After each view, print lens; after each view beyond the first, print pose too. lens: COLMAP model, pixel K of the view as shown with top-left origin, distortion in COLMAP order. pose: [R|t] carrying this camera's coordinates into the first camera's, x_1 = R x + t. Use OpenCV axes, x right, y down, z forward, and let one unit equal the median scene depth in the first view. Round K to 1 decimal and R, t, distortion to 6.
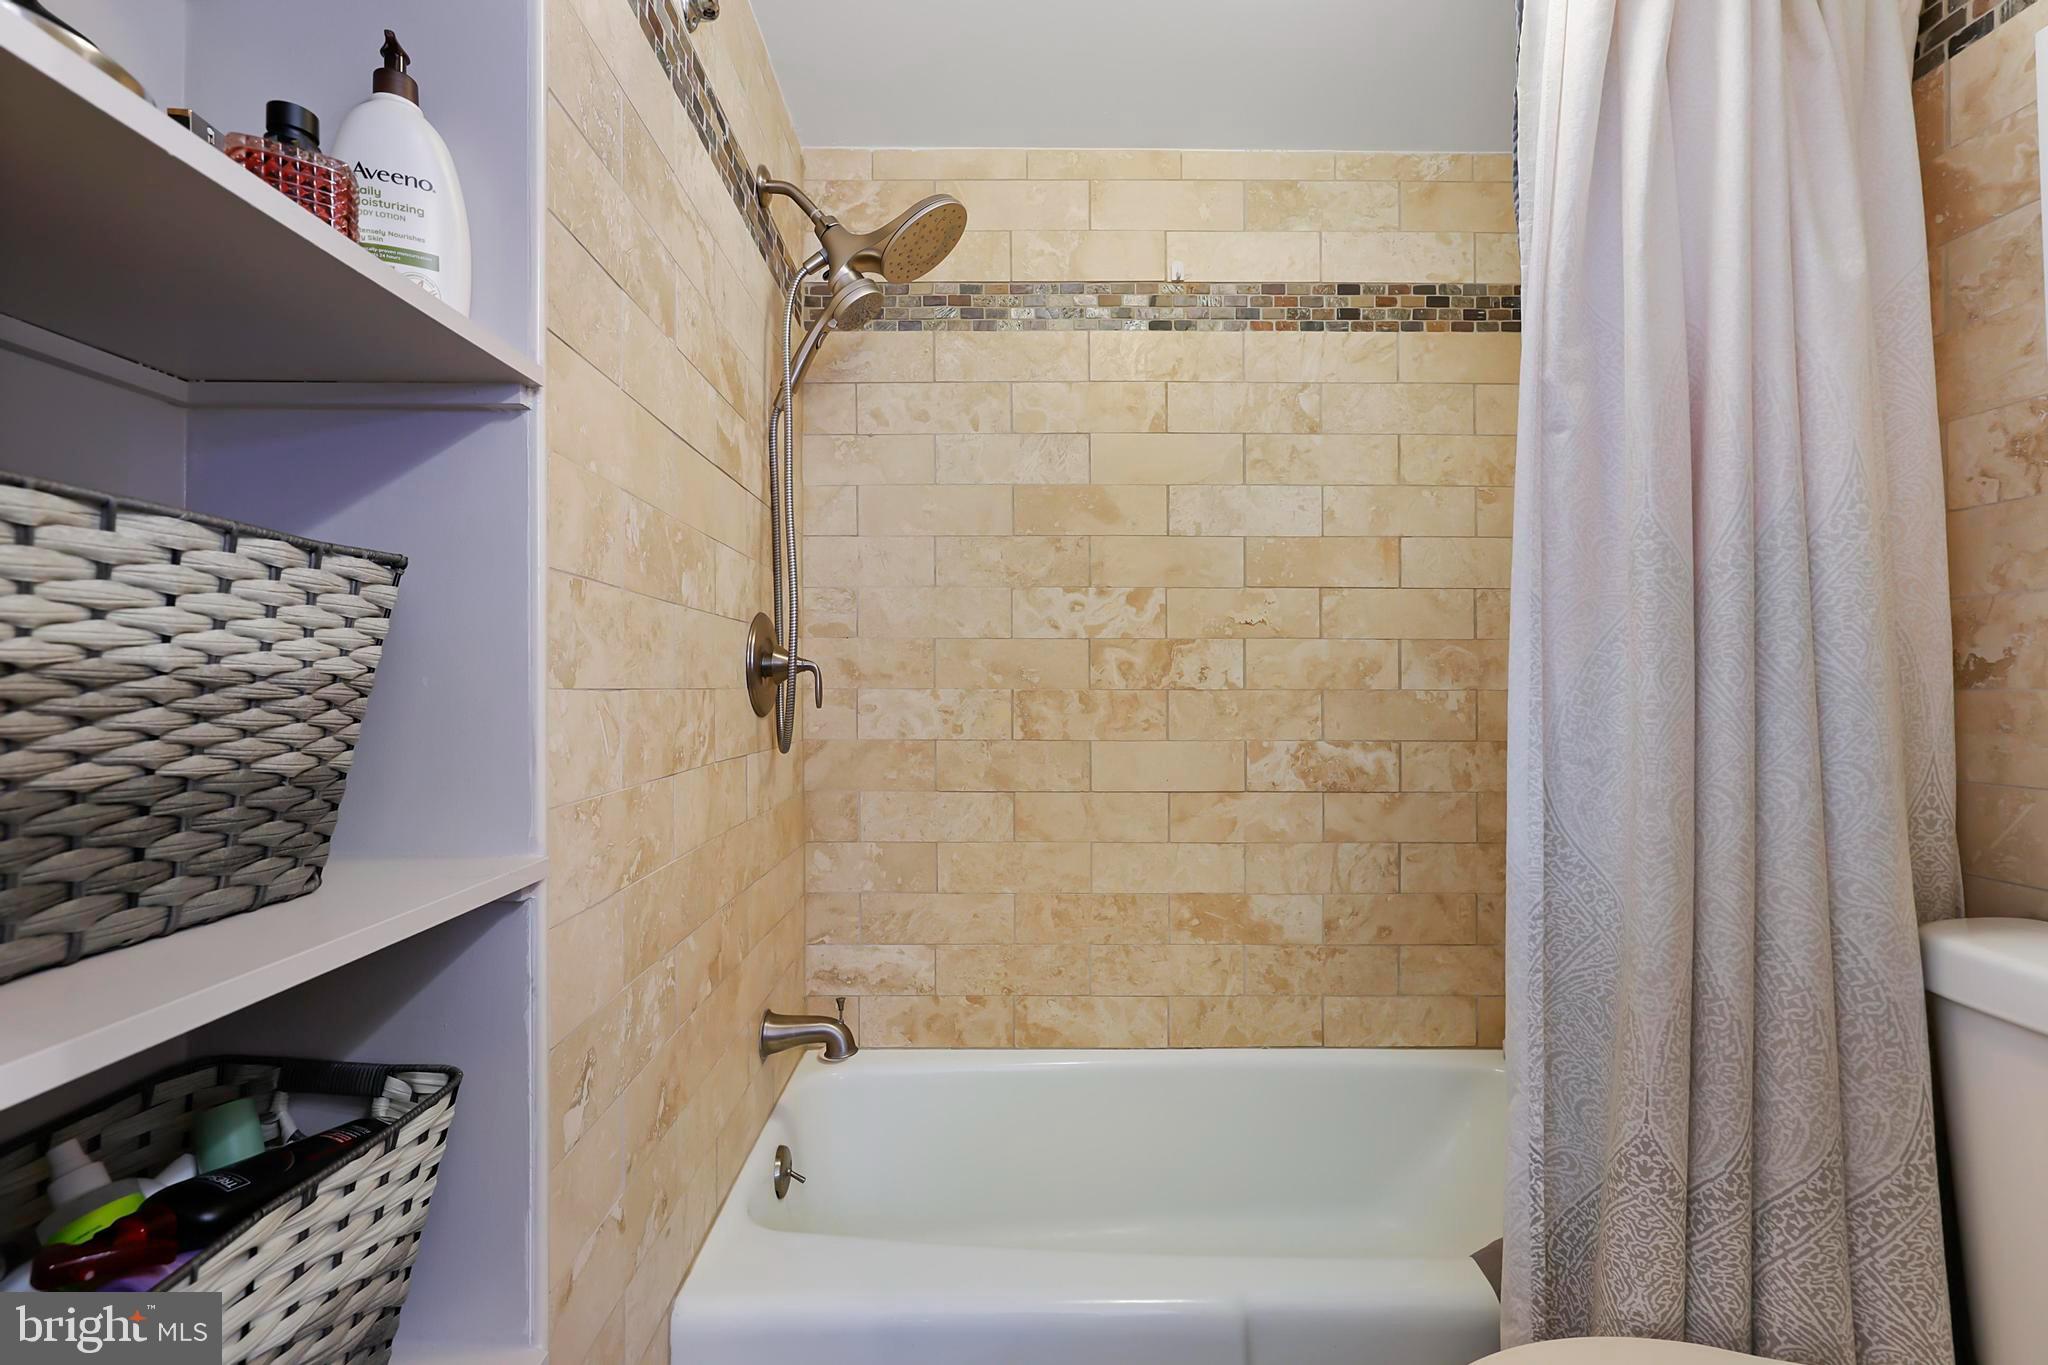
lens RADIAL K [[890.0, 0, 1018.3], [0, 890.0, 679.5], [0, 0, 1]] dist [0.000776, 0.000640]
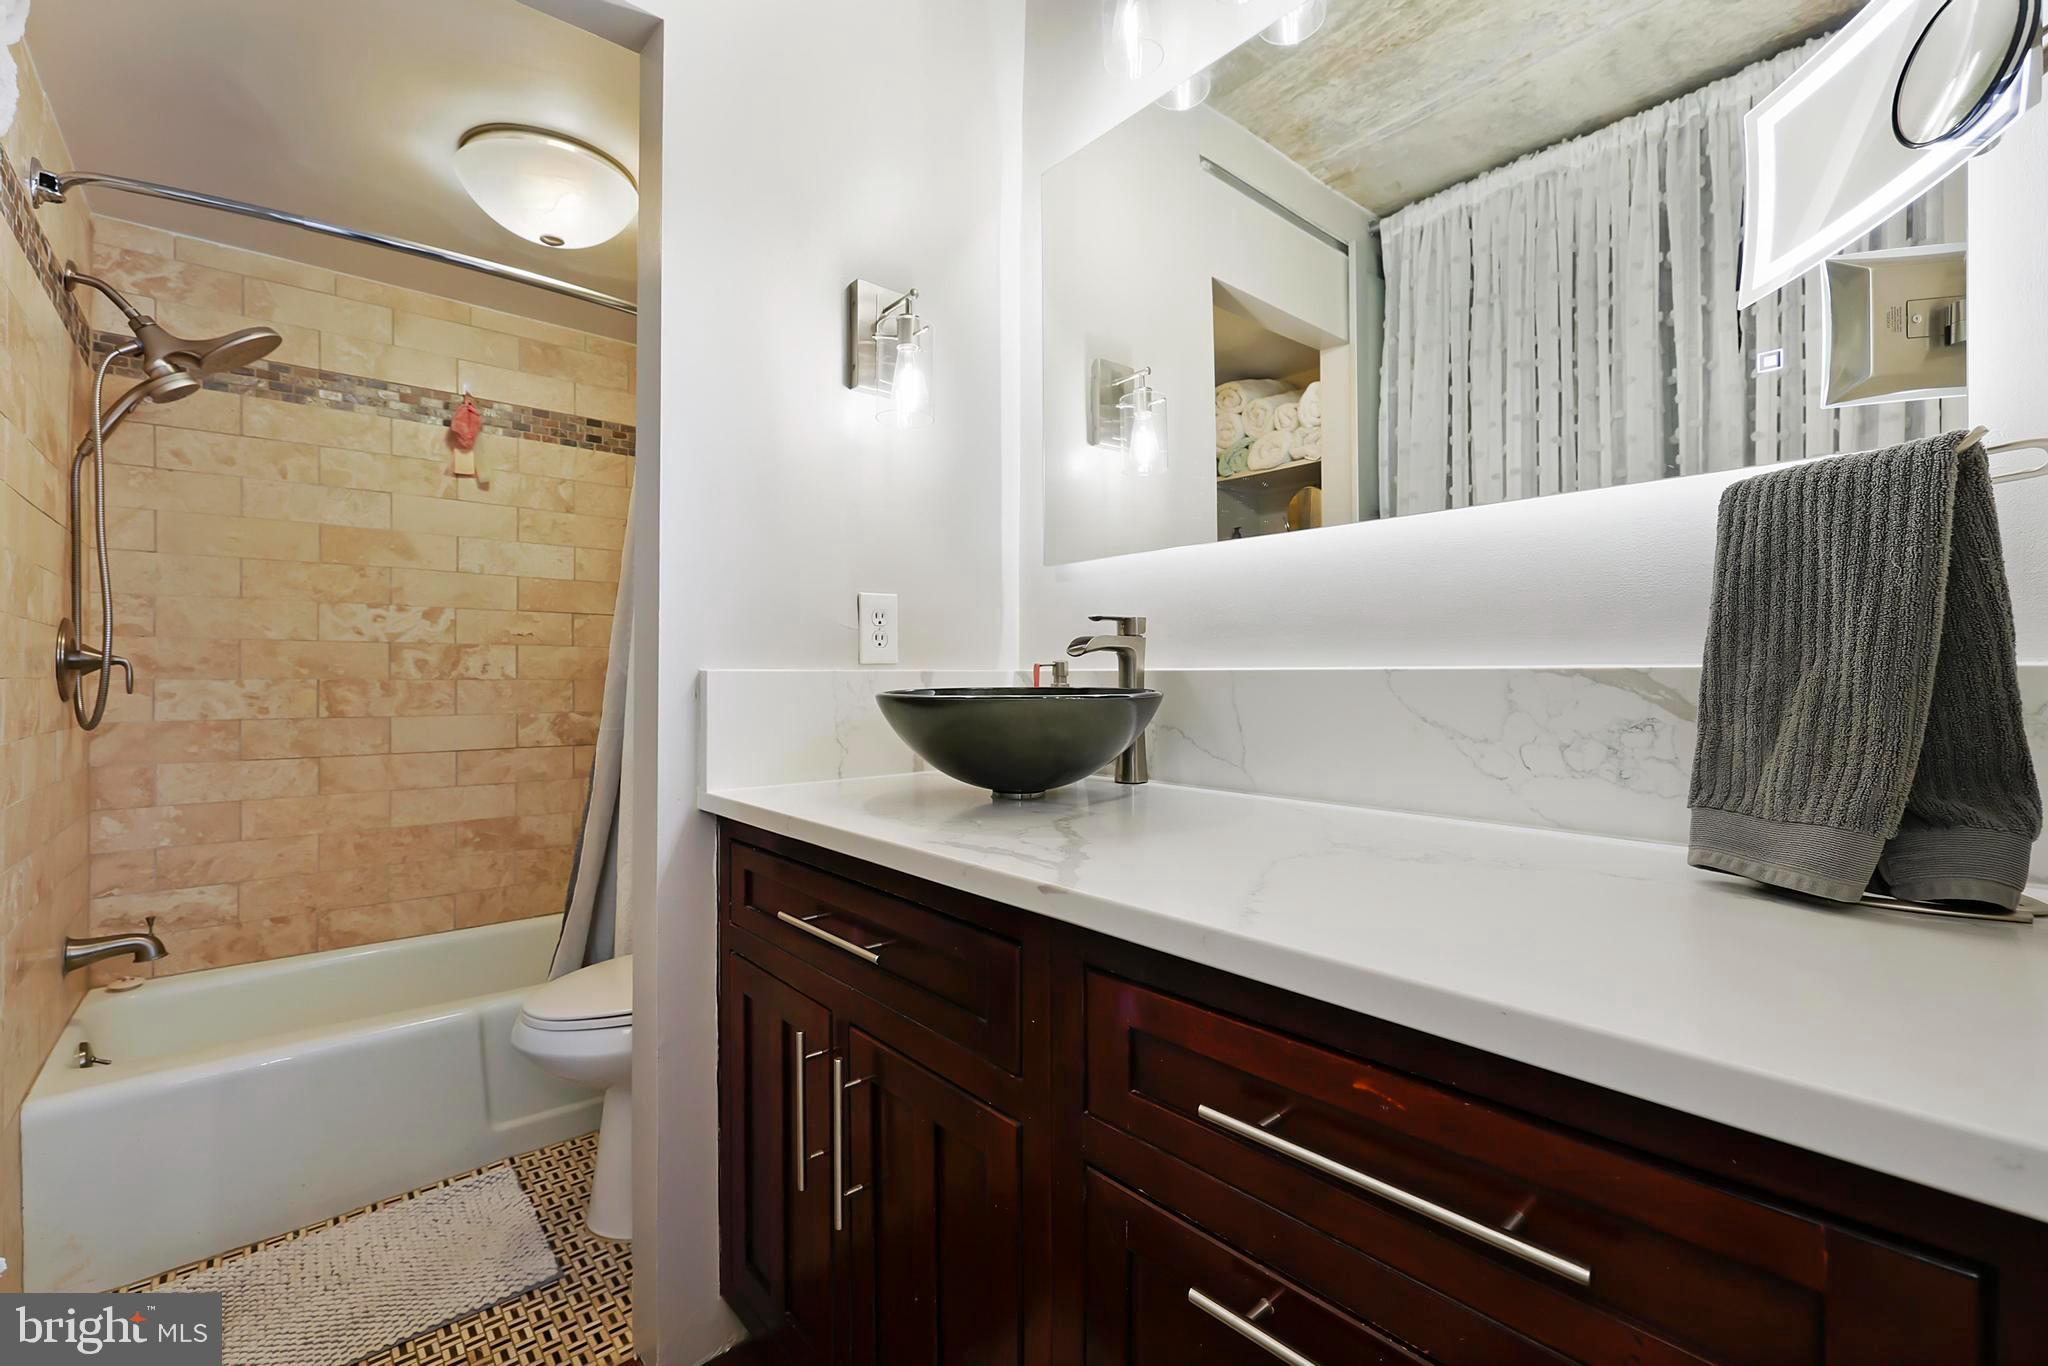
lens RADIAL K [[890.0, 0, 1015.3], [0, 890.0, 666.7], [0, 0, 1]] dist [0.000776, 0.000640]
pose [[0.782901, 0.007277, 0.622104, -0.019357], [-0.004504, 0.999972, -0.006029, -0.004523], [-0.622130, 0.001918, 0.782911, -0.680427]]
